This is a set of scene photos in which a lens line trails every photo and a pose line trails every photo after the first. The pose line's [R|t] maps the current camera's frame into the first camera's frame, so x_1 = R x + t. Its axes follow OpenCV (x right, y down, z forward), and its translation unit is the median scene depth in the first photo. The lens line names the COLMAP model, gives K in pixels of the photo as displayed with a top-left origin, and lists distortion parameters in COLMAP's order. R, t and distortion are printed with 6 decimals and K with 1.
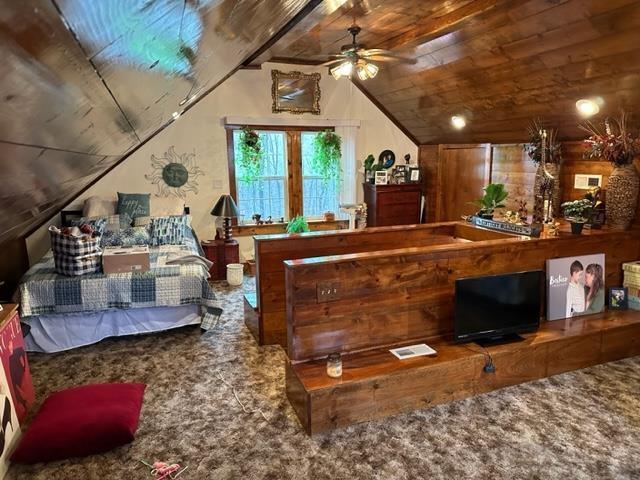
lens RADIAL K [[445.7, 0, 320.0], [0, 445.7, 240.0], [0, 0, 1]] dist [0.131823, -0.197921]
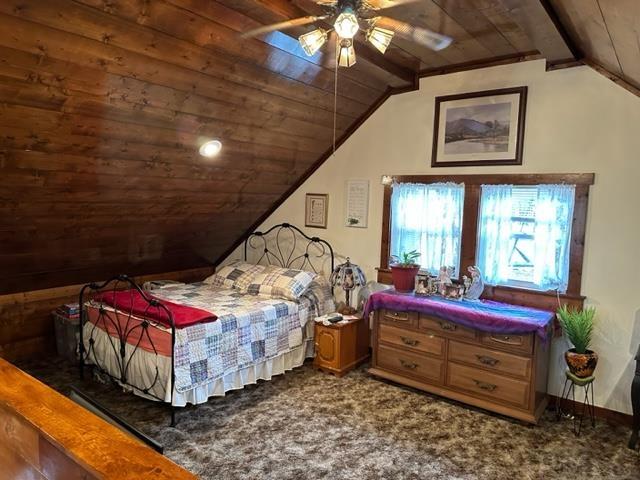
lens RADIAL K [[445.7, 0, 320.0], [0, 445.7, 240.0], [0, 0, 1]] dist [0.131823, -0.197921]
pose [[-0.521572, -0.076384, 0.849781, -0.433472], [0.140155, 0.974784, 0.173644, -0.307192], [-0.841617, 0.209669, -0.497715, 1.695033]]
